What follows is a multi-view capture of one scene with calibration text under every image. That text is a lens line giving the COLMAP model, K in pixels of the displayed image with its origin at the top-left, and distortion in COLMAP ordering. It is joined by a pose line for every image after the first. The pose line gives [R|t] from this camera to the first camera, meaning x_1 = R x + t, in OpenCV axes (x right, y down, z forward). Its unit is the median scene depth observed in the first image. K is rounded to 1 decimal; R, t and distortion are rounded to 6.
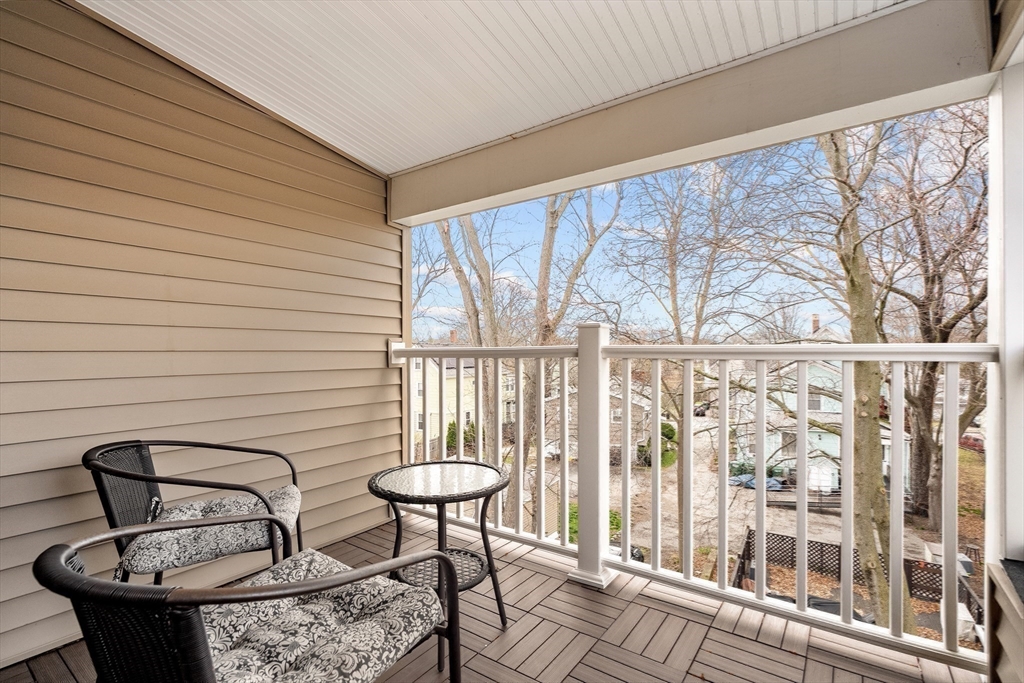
lens RADIAL K [[474.2, 0, 513.0], [0, 474.2, 343.4], [0, 0, 1]] dist [-0.002548, -0.000163]
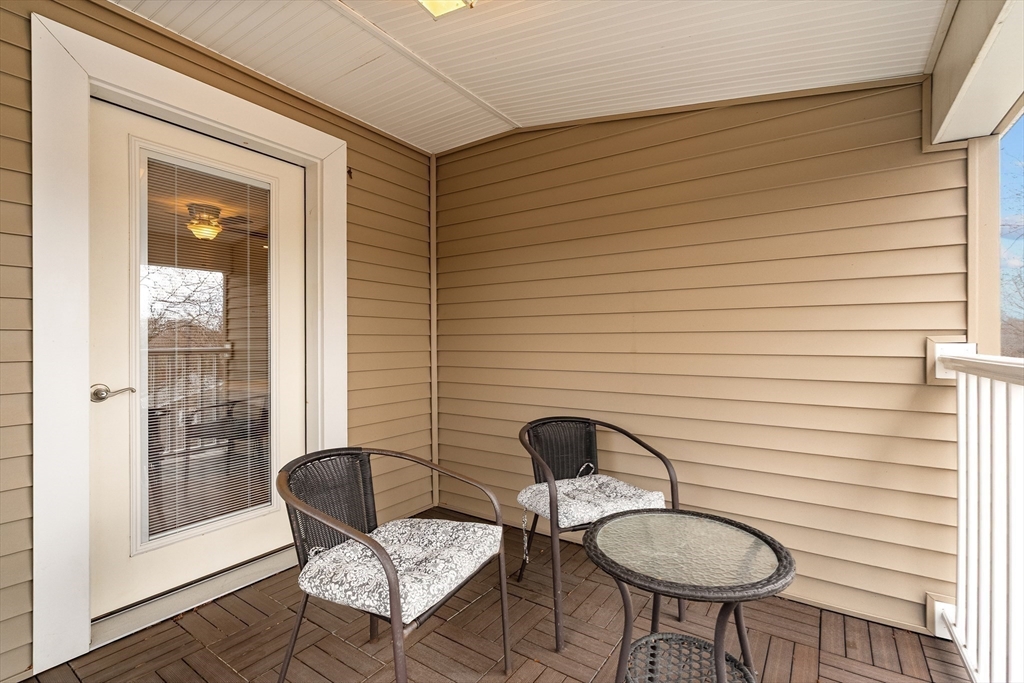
lens RADIAL K [[465.1, 0, 512.0], [0, 465.1, 341.5], [0, 0, 1]] dist [-0.002840, -0.000311]
pose [[0.026573, 0.000805, -0.999647, 0.325332], [0.013987, 0.999901, 0.001177, -0.013096], [0.999549, -0.014013, 0.026559, 0.446547]]
